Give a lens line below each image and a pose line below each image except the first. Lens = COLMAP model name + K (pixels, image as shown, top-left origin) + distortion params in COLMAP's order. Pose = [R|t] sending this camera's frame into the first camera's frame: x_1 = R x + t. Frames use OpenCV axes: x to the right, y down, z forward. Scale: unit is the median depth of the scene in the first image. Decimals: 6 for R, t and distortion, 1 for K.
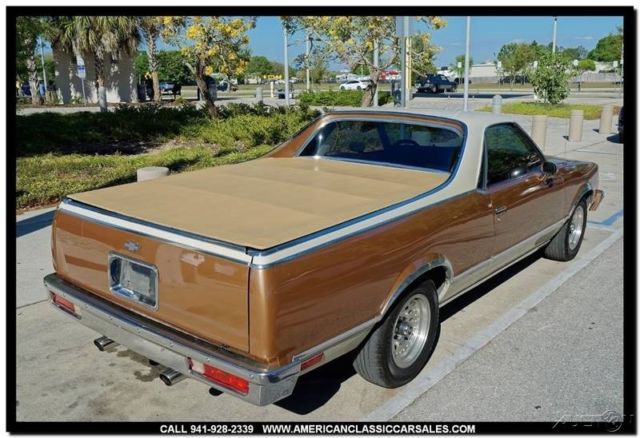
lens RADIAL K [[608.8, 0, 320.0], [0, 608.8, 219.0], [0, 0, 1]] dist [0.001699, 0.001257]
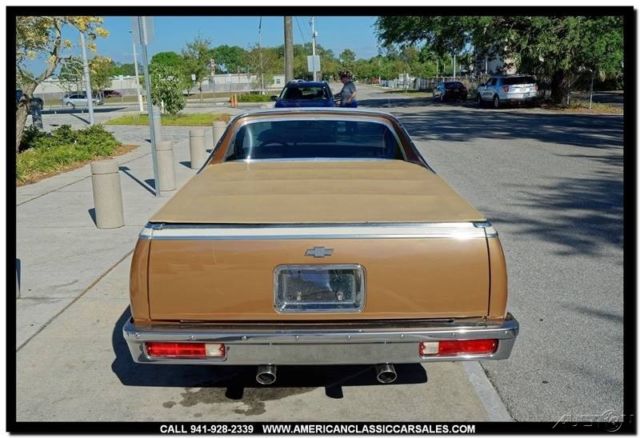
lens RADIAL K [[608.8, 0, 320.0], [0, 608.8, 219.0], [0, 0, 1]] dist [0.001699, 0.001257]
pose [[0.763813, -0.147317, 0.628401, -0.115138], [0.162476, 0.986137, 0.033693, -0.004651], [-0.624653, 0.076365, 0.777160, 0.035811]]
